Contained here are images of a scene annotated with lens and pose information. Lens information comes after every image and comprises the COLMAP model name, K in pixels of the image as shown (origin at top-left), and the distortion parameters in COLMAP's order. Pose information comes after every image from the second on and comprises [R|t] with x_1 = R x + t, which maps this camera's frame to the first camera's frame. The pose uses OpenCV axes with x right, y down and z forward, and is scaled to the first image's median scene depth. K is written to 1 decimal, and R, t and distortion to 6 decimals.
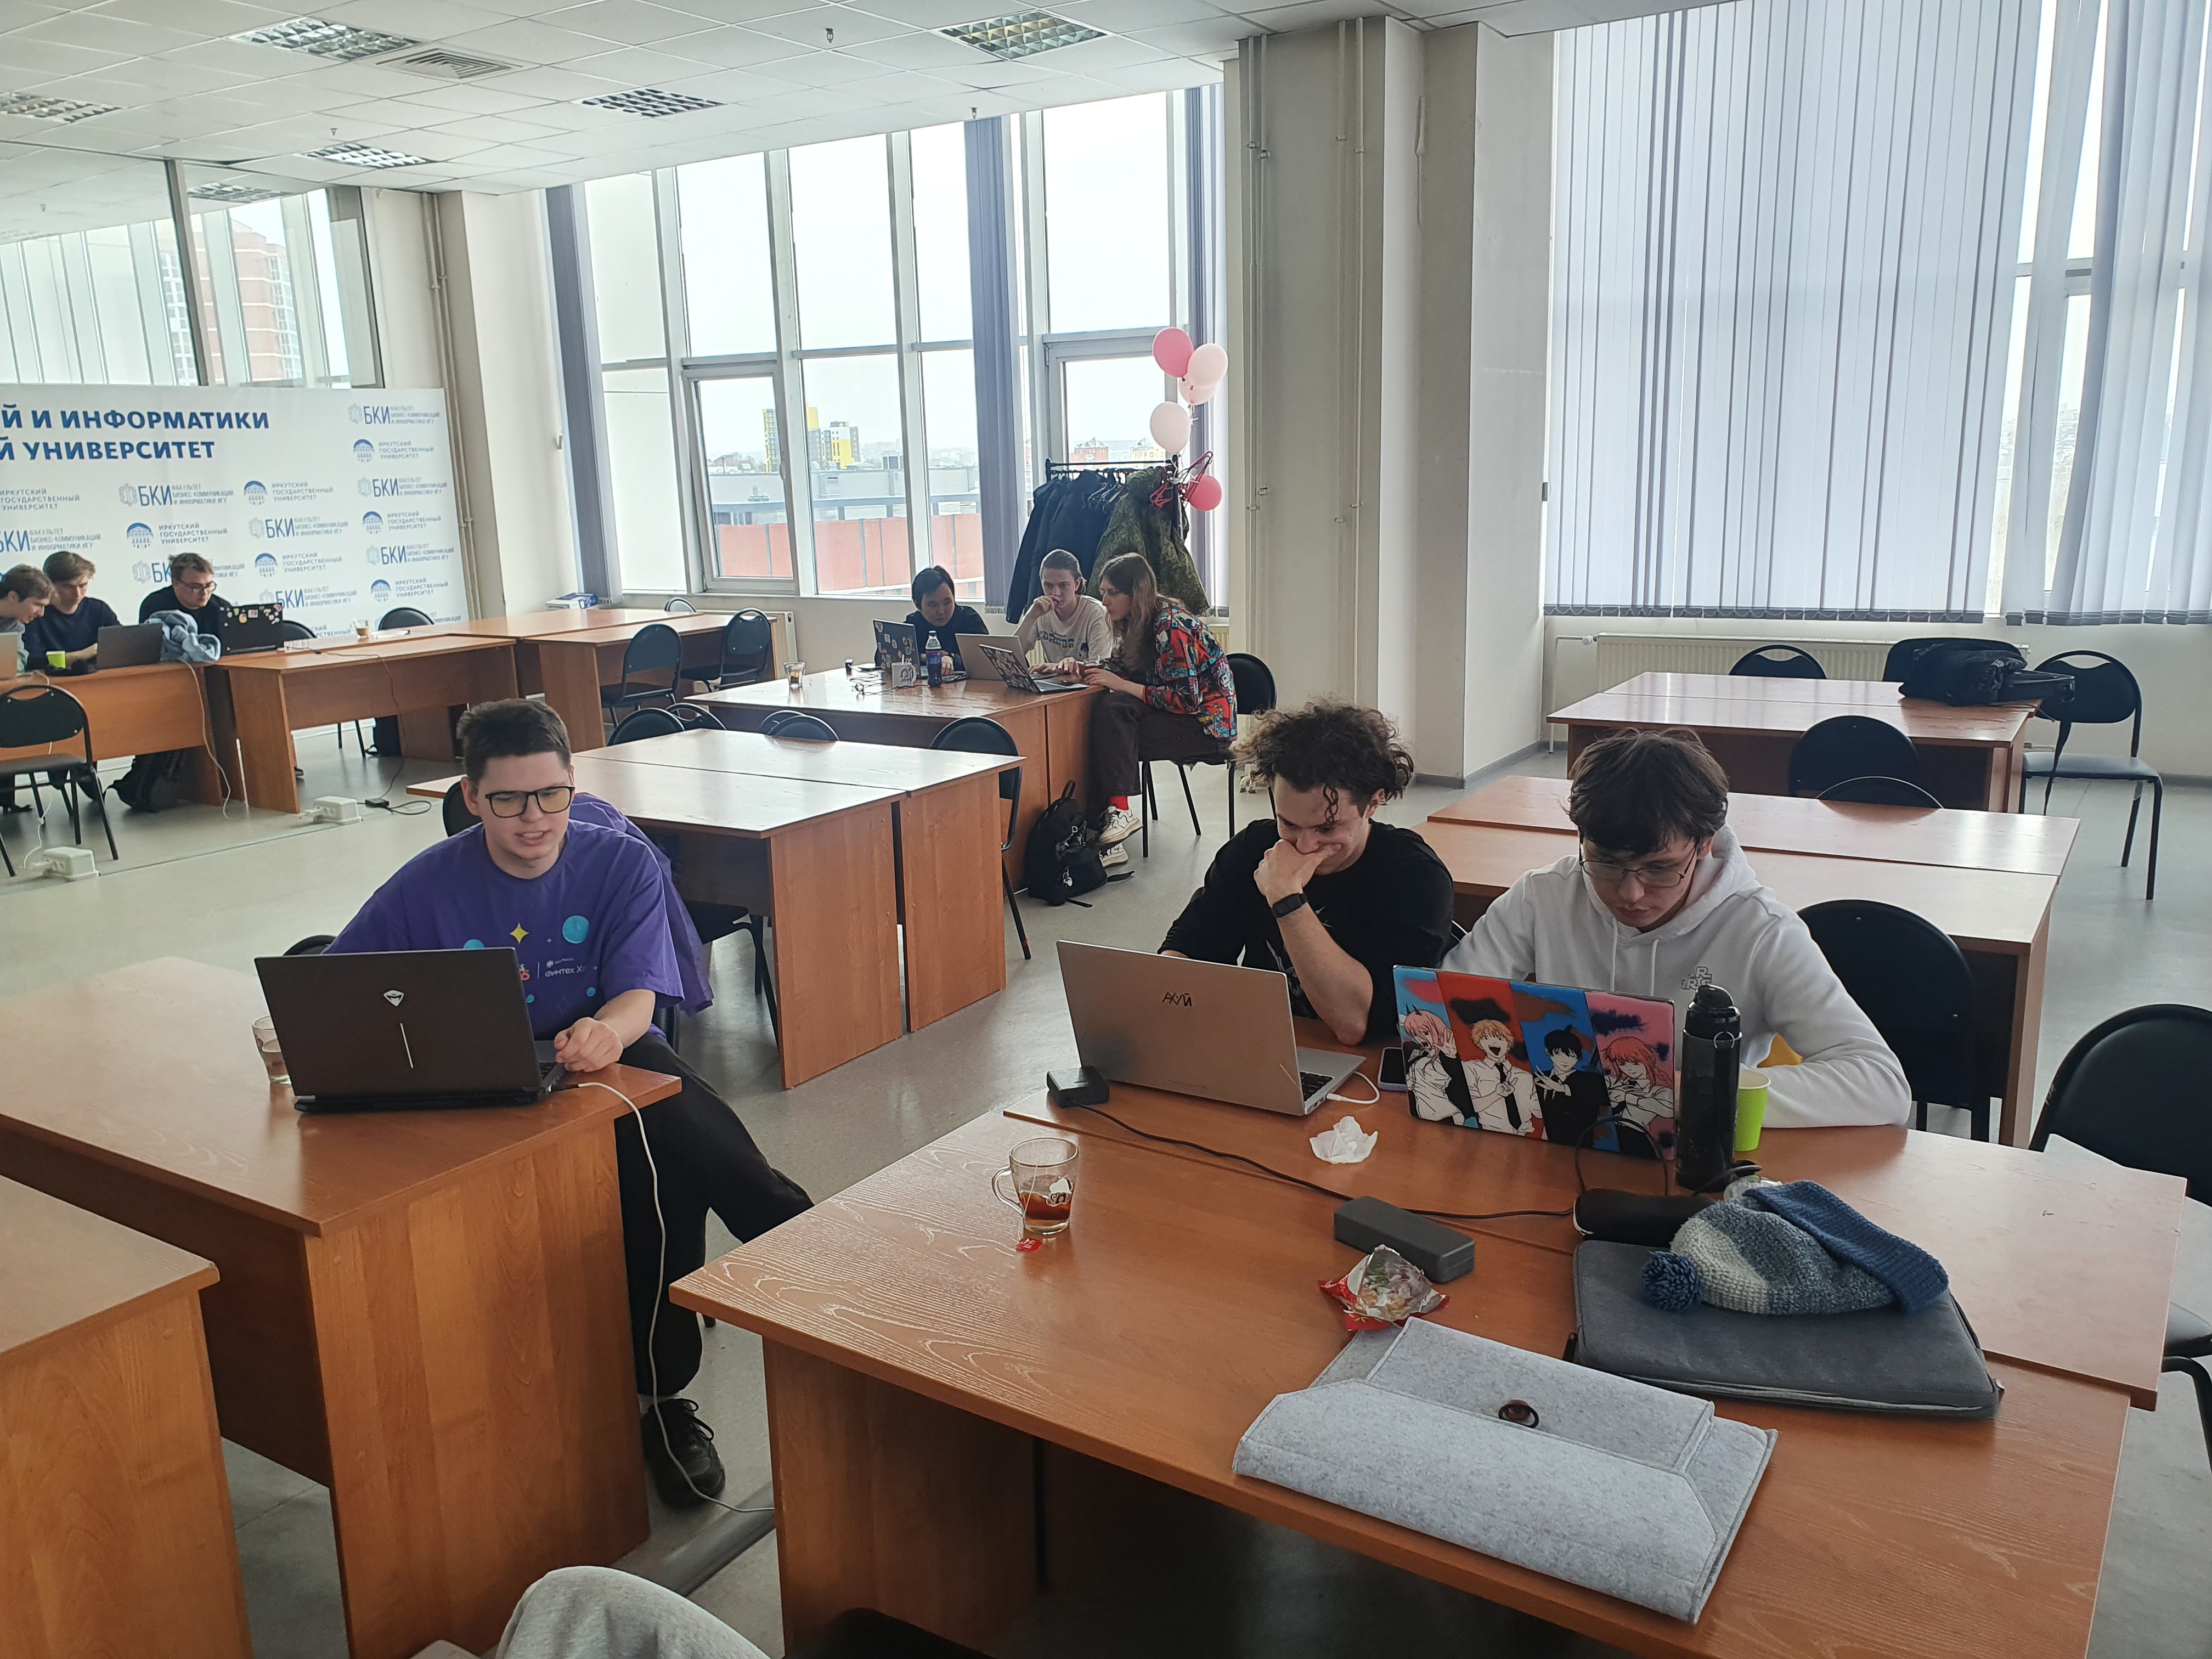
lens RADIAL K [[1752.7, 0, 1082.0], [0, 1752.7, 840.6], [0, 0, 1]] dist [0.047494, -0.013962]
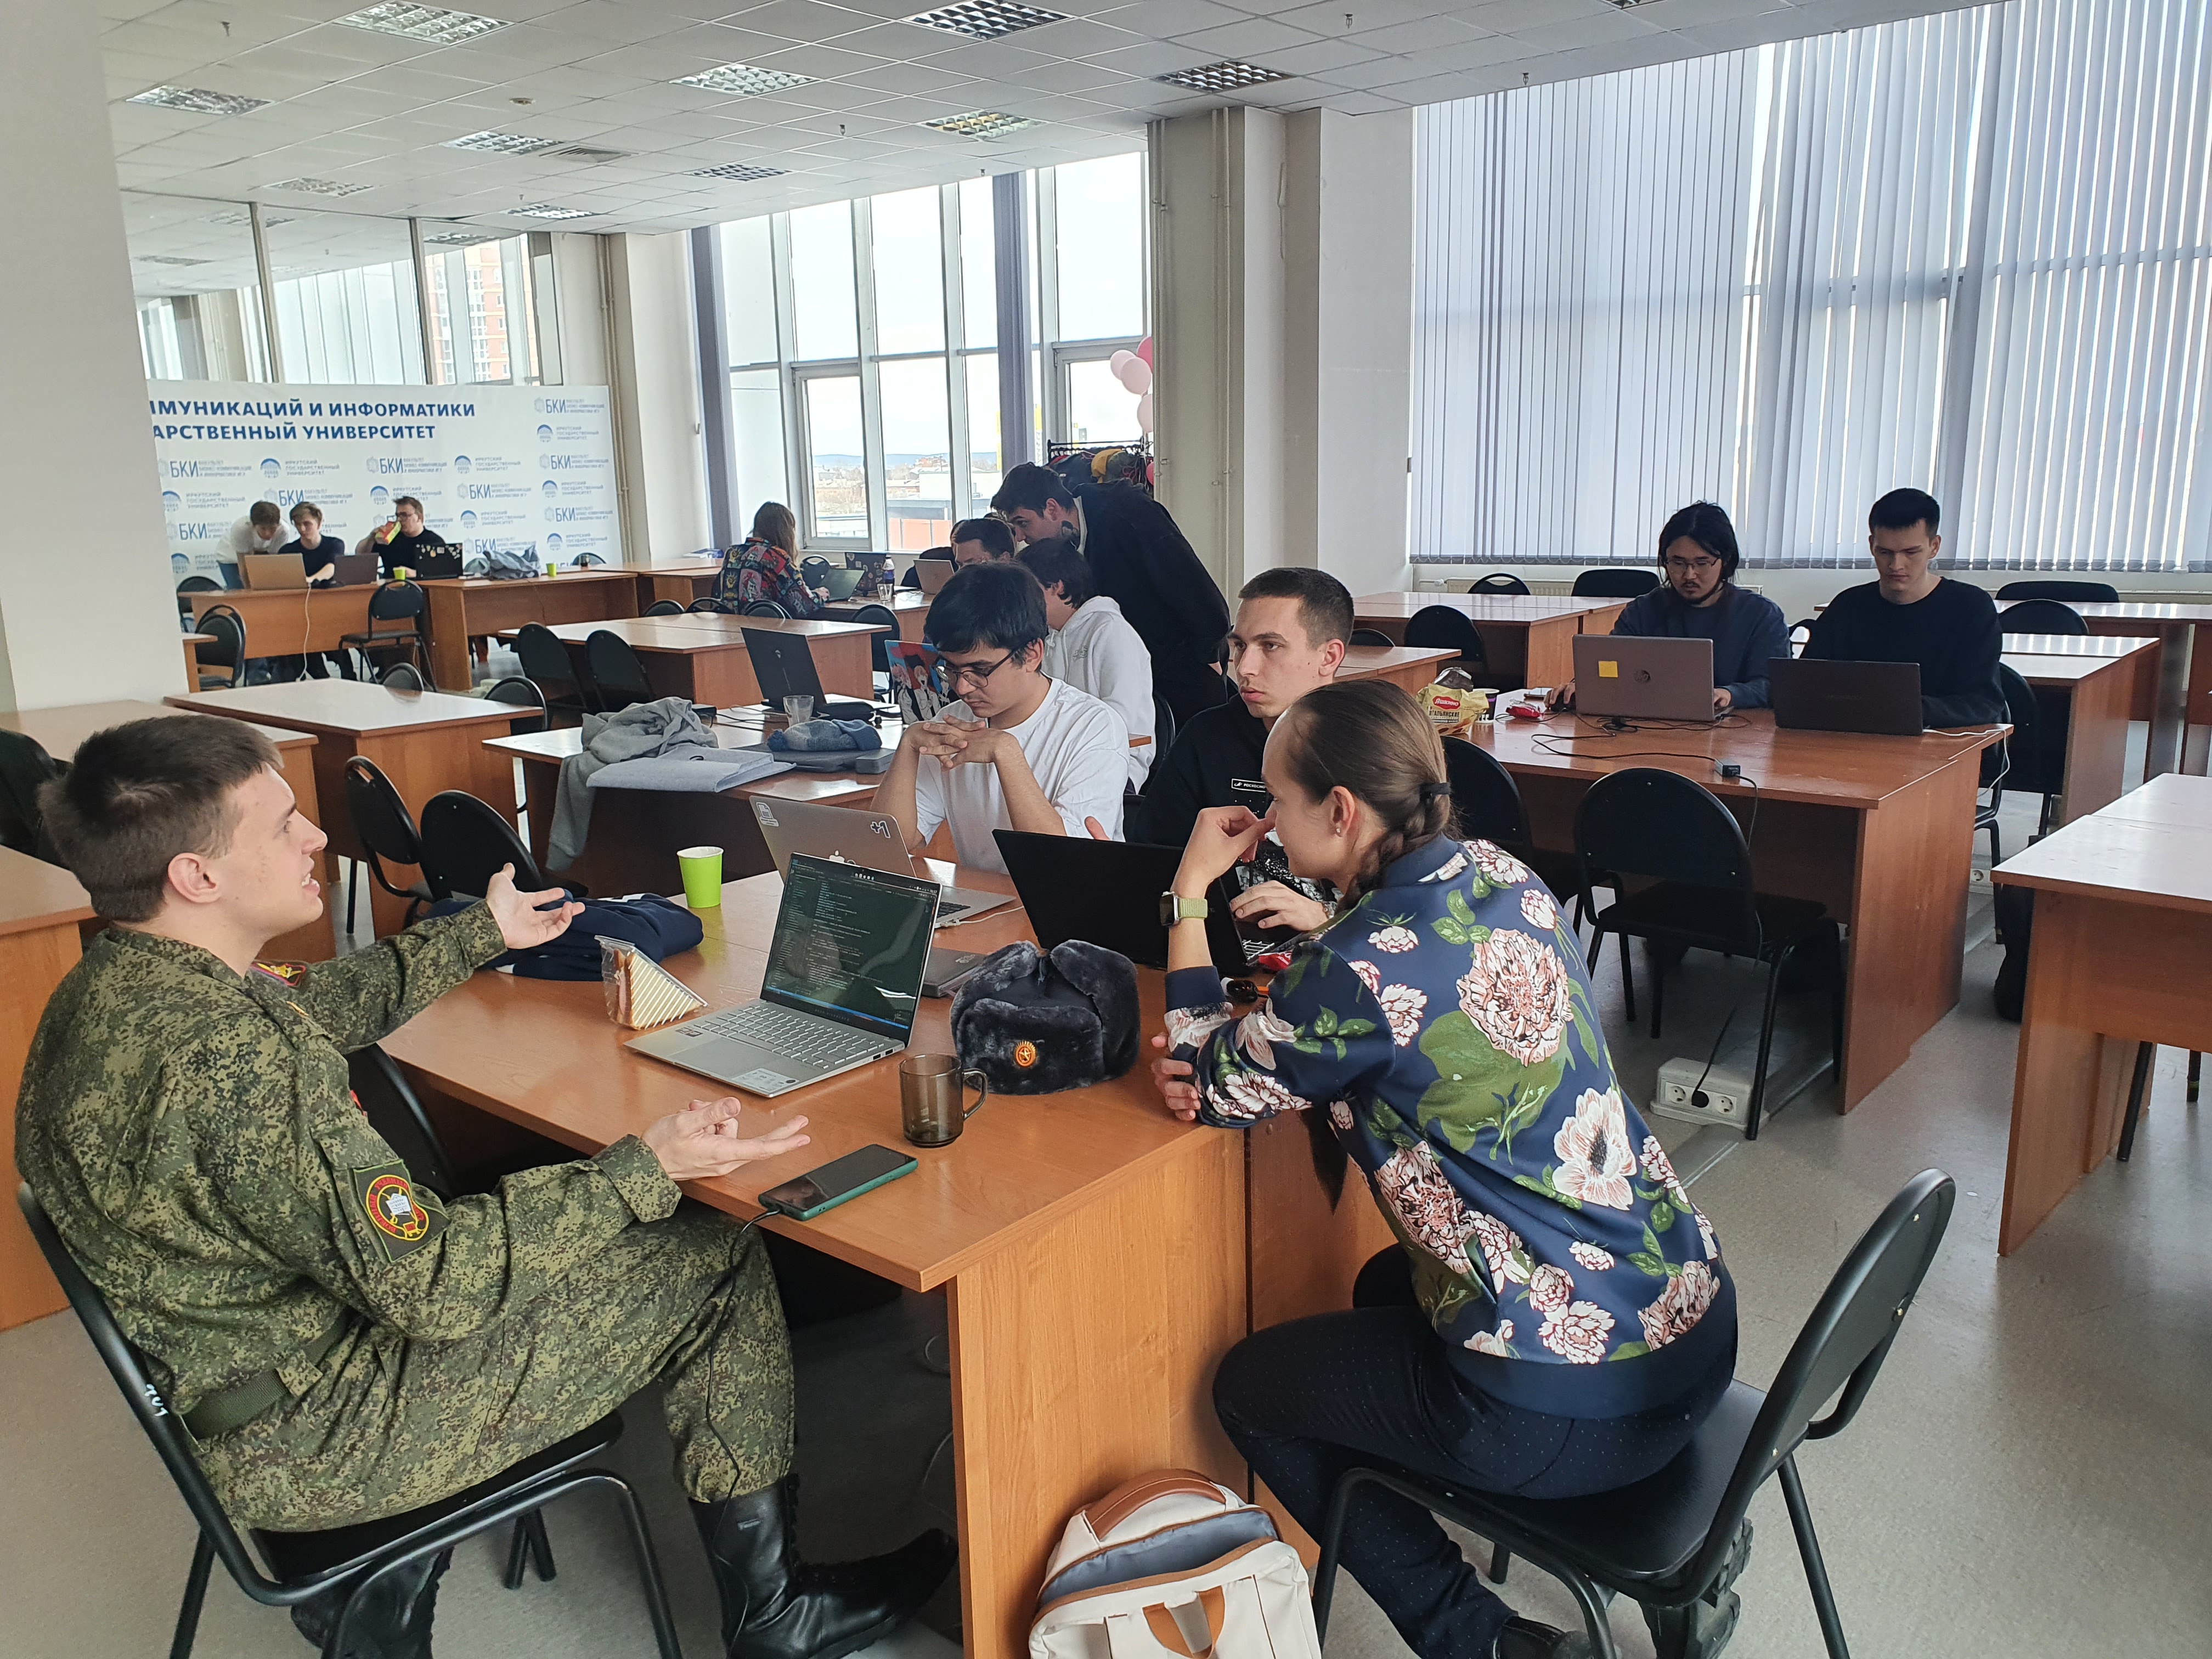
lens RADIAL K [[1752.7, 0, 1044.7], [0, 1752.7, 831.5], [0, 0, 1]] dist [0.047494, -0.013962]
pose [[0.988698, 0.035455, -0.145668, 0.175001], [-0.036204, 0.999341, -0.002498, 0.069254], [0.145483, 0.007743, 0.989330, -0.255574]]
